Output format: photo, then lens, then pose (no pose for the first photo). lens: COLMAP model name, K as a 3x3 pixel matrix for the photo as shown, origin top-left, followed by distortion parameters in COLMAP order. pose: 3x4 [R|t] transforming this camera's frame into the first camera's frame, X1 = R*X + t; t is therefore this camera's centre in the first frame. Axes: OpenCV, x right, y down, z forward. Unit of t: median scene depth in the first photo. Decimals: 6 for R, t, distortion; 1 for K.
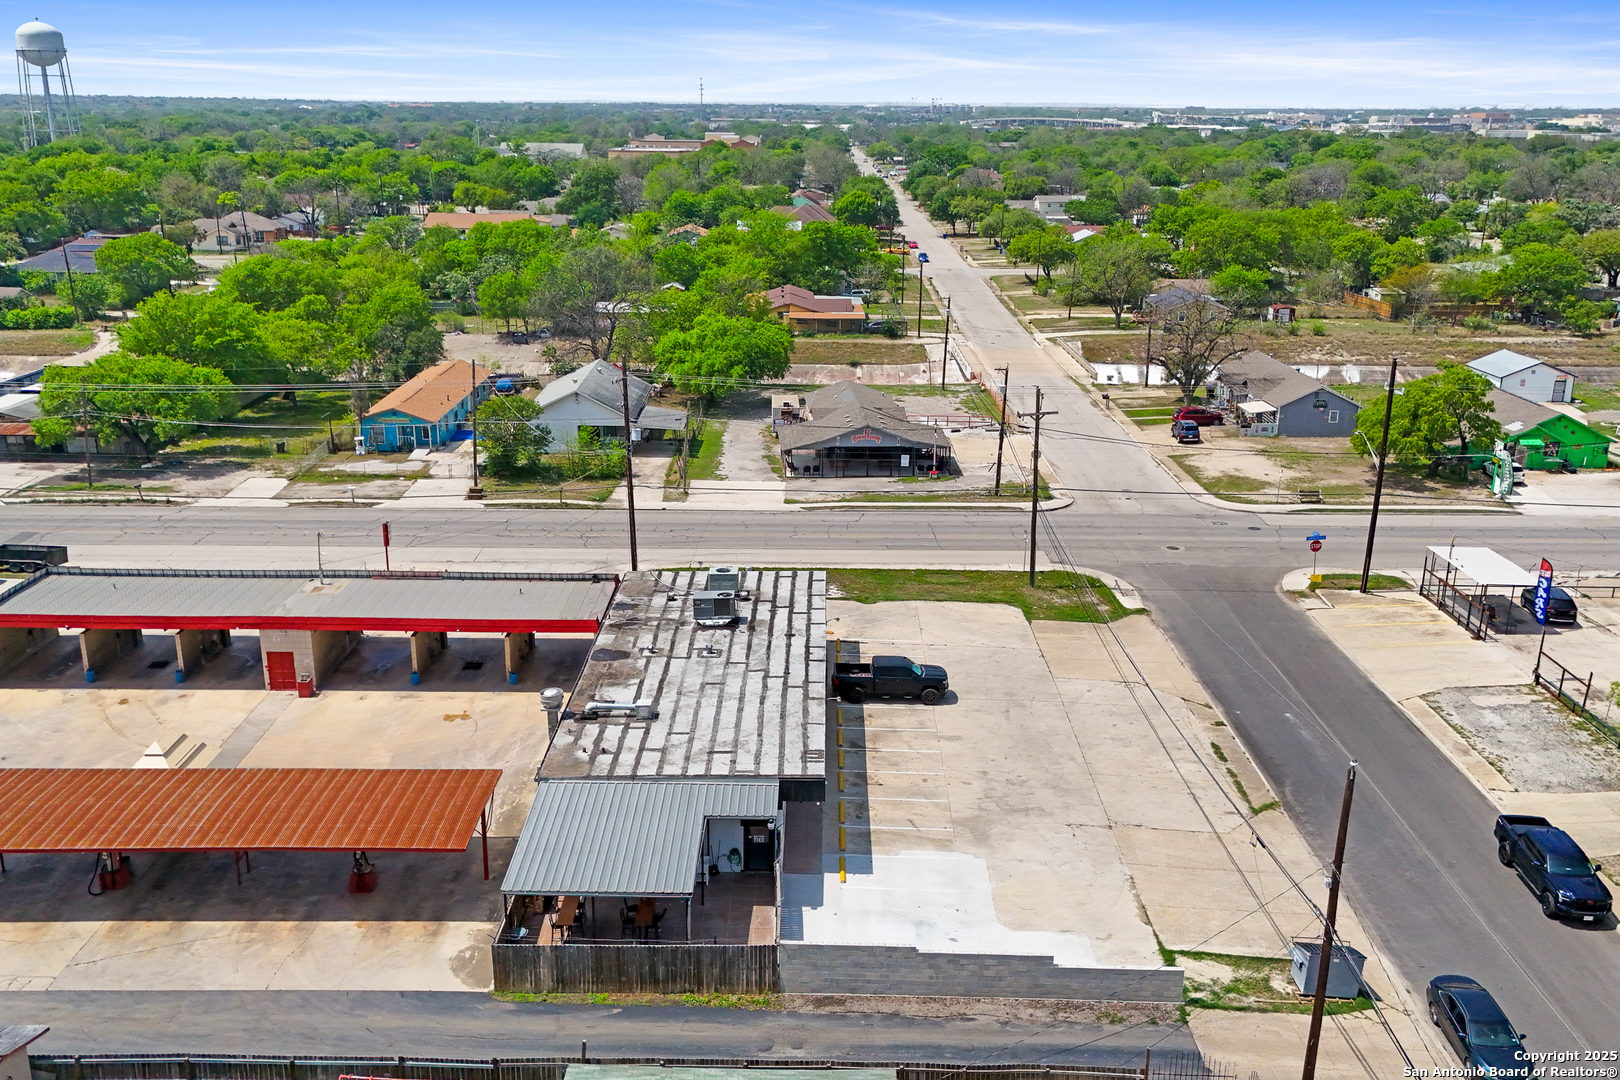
lens RADIAL K [[1412.9, 0, 805.2], [0, 1412.9, 535.8], [0, 0, 1]] dist [0.120172, -0.164609]
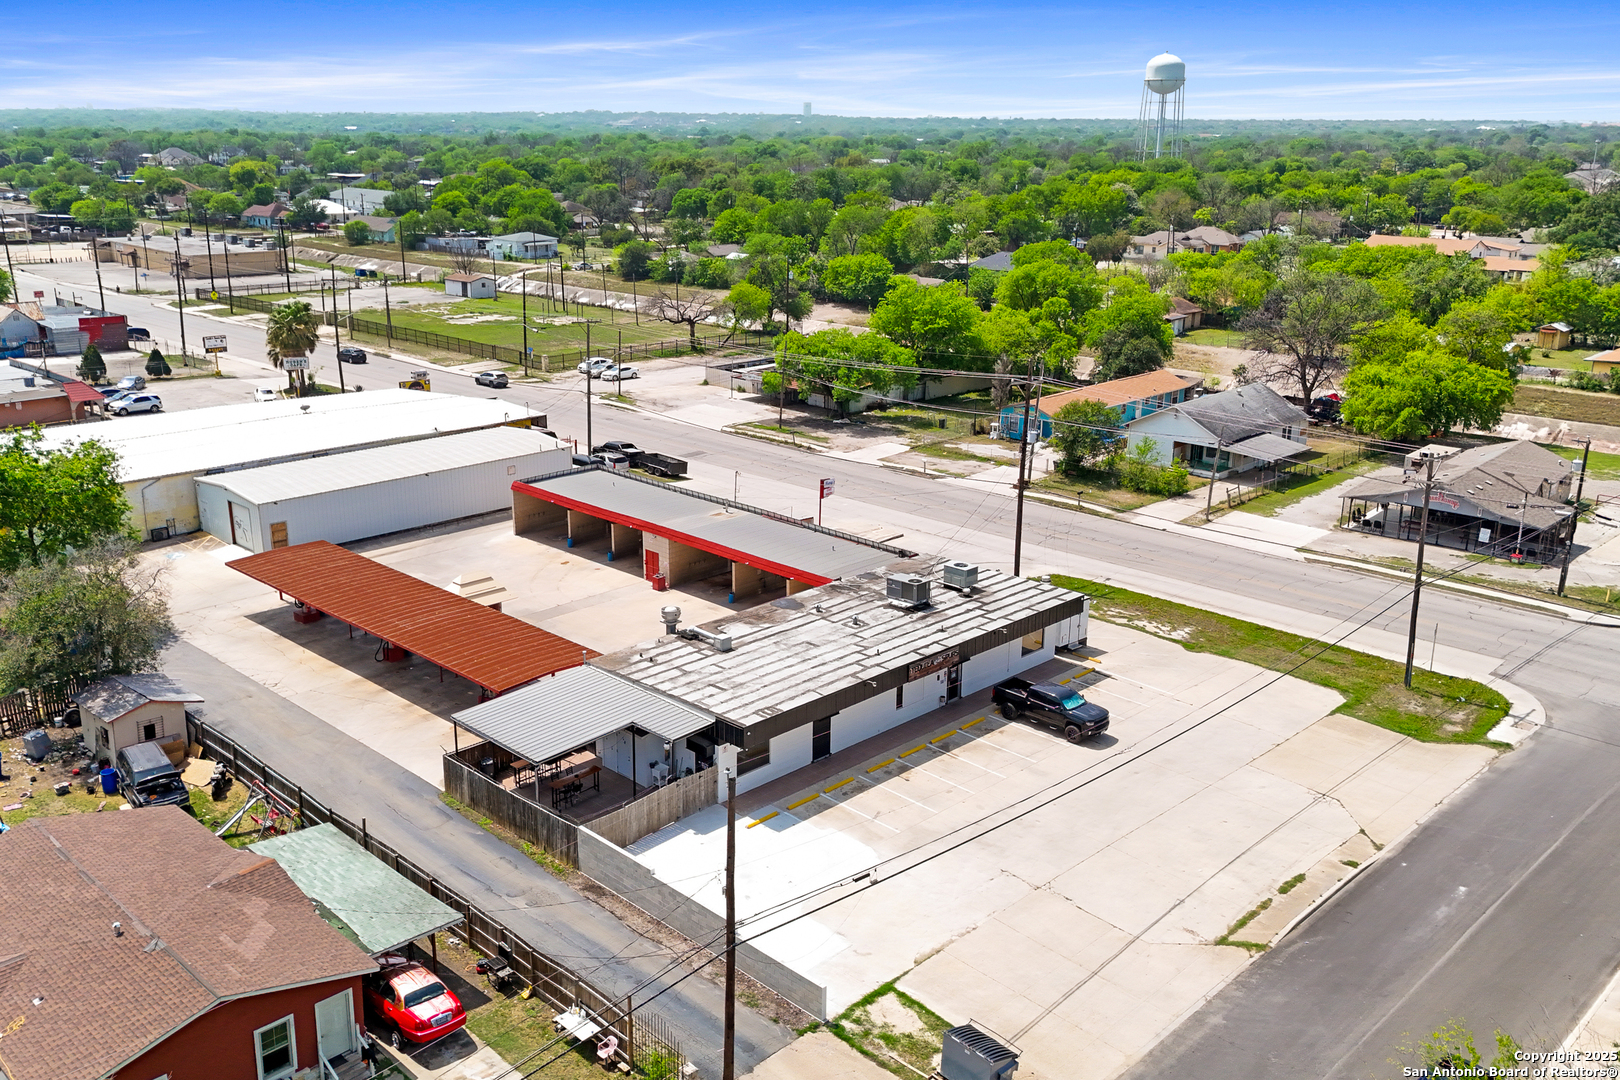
lens RADIAL K [[1412.9, 0, 805.2], [0, 1412.9, 535.8], [0, 0, 1]] dist [0.120172, -0.164609]
pose [[0.719773, 0.194742, -0.666335, 0.565048], [-0.204599, 0.976722, 0.064447, -0.041340], [0.663375, 0.089944, 0.742862, 0.153480]]
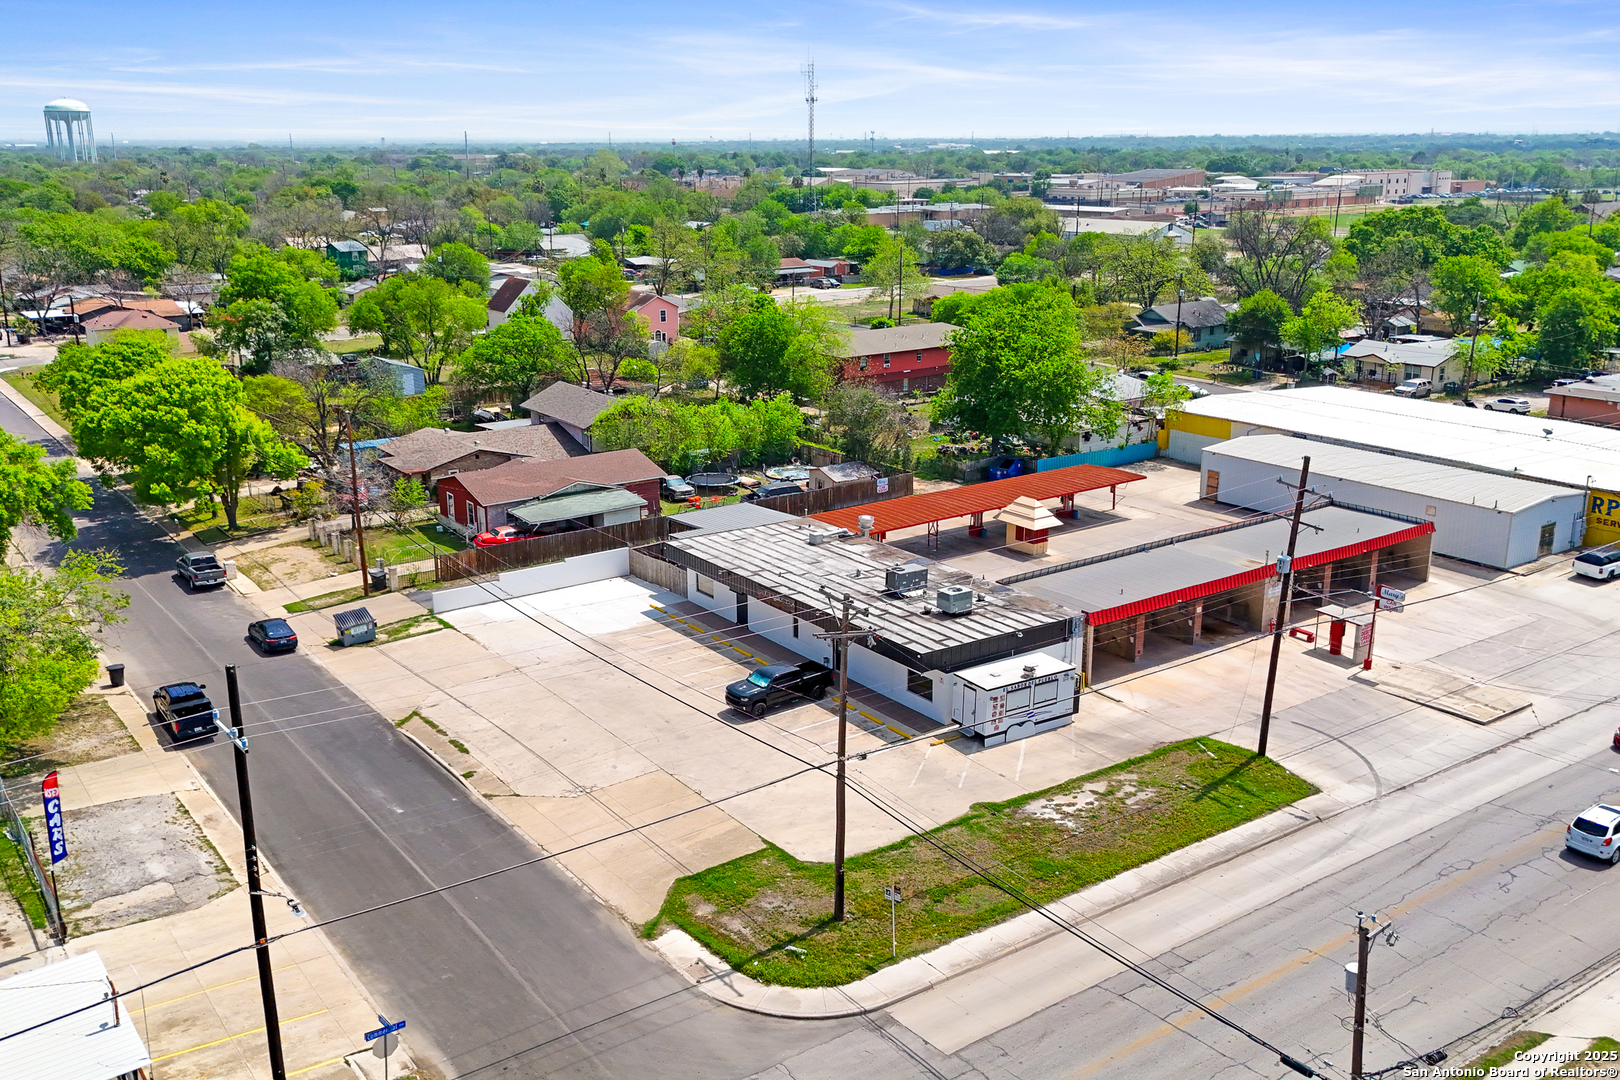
lens RADIAL K [[1437.6, 0, 801.5], [0, 1437.6, 544.7], [0, 0, 1]] dist [0.102171, -0.146982]
pose [[-0.809178, 0.155601, -0.566586, 0.614376], [-0.171864, 0.859442, 0.481479, -0.484015], [0.561866, 0.486978, -0.668699, 1.646997]]
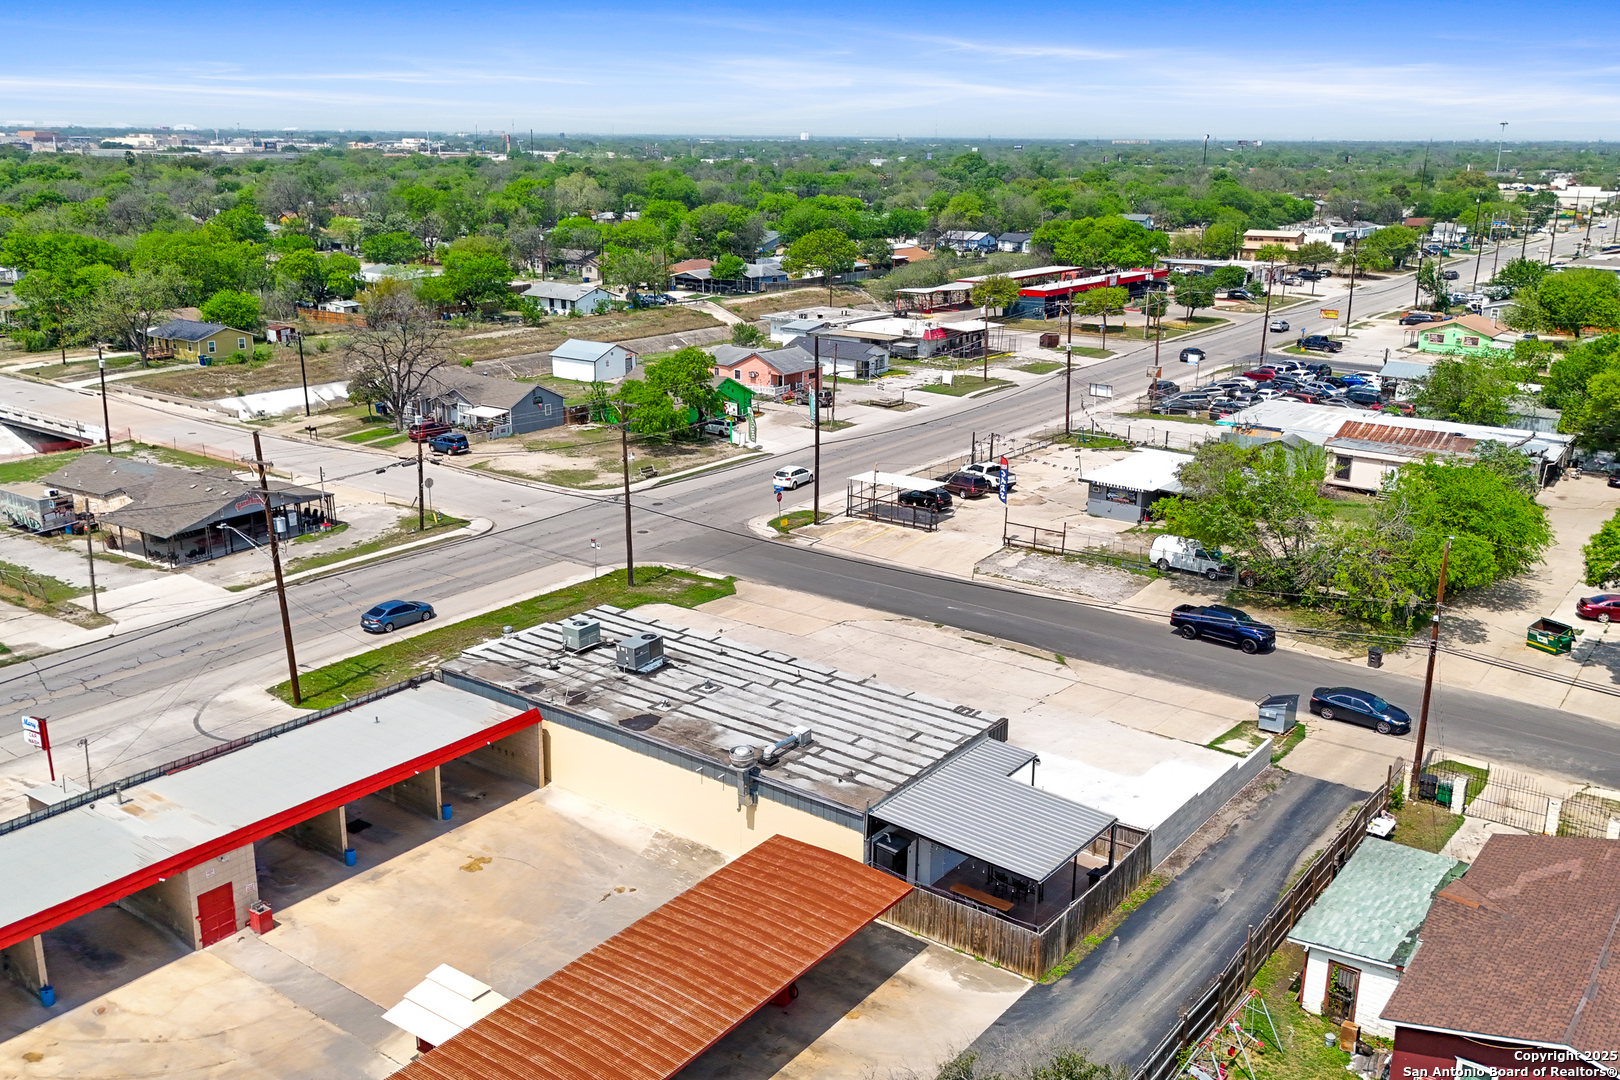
lens RADIAL K [[1412.9, 0, 805.2], [0, 1412.9, 535.8], [0, 0, 1]] dist [0.120172, -0.164609]
pose [[0.595561, -0.222235, 0.771957, -0.707860], [0.231491, 0.967685, 0.099988, -0.094997], [-0.769232, 0.119152, 0.627761, 0.291292]]
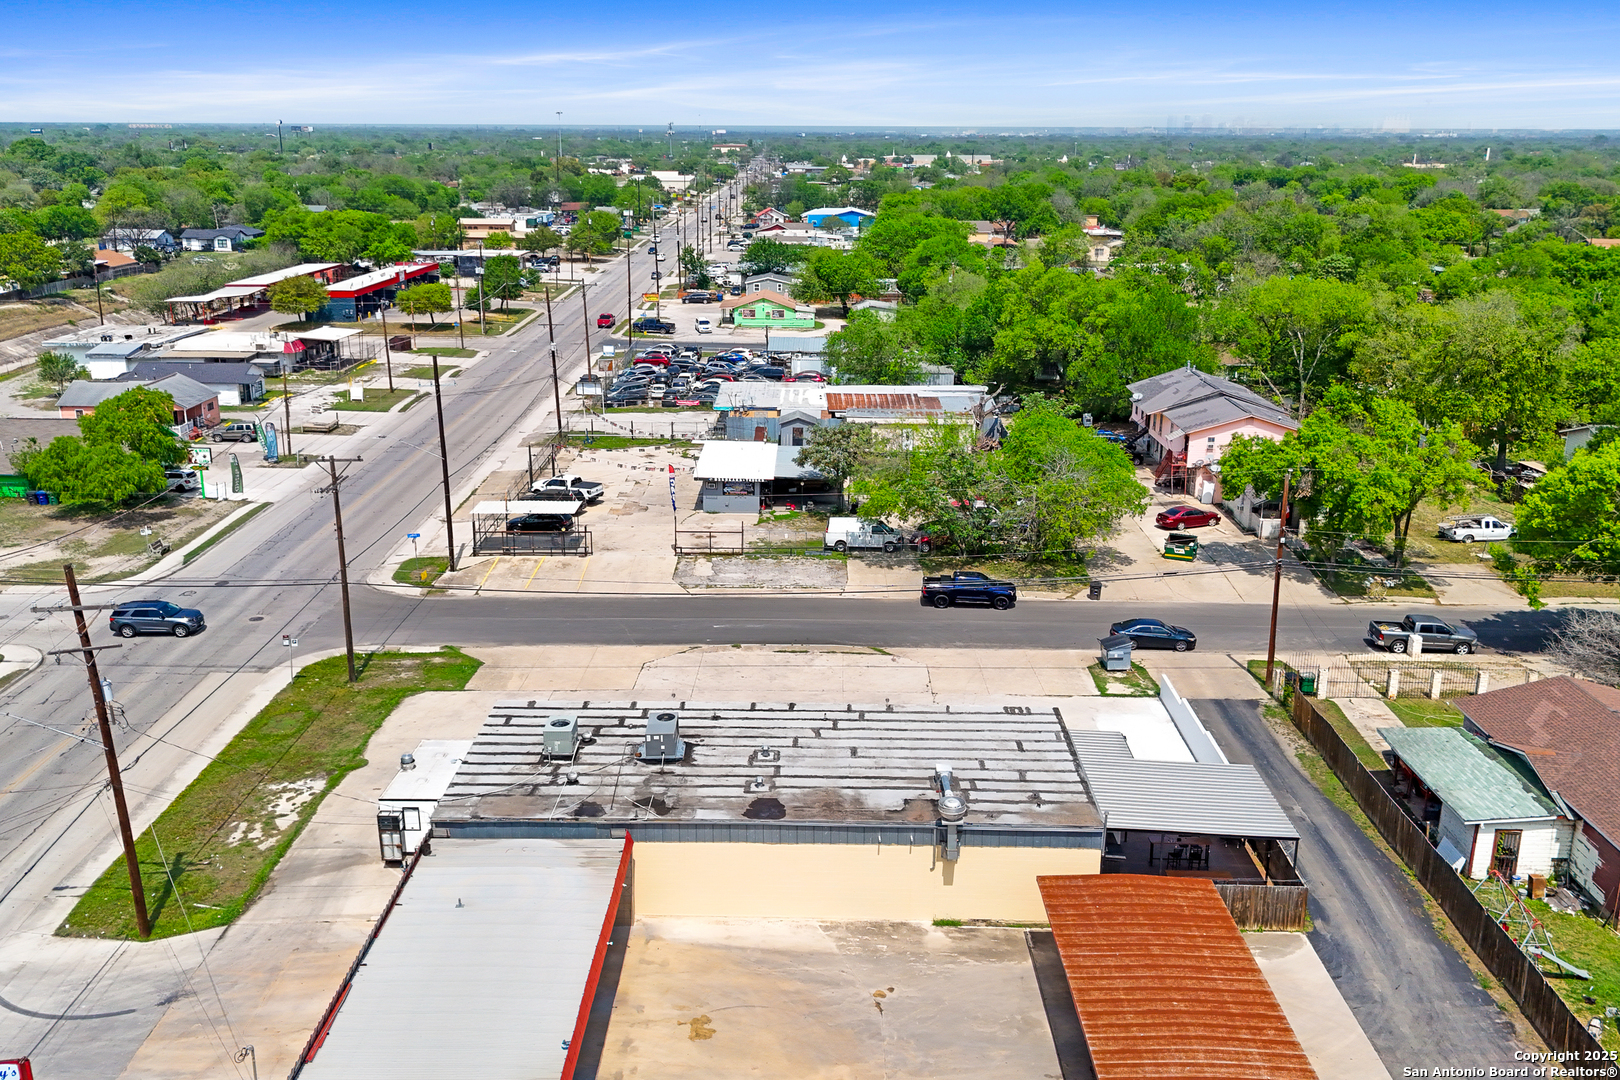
lens RADIAL K [[1437.6, 0, 801.5], [0, 1437.6, 544.7], [0, 0, 1]] dist [0.102171, -0.146982]
pose [[0.004967, -0.286637, 0.958026, -0.814164], [0.286550, 0.918270, 0.273257, -0.252161], [-0.958052, 0.273165, 0.086697, 0.800601]]
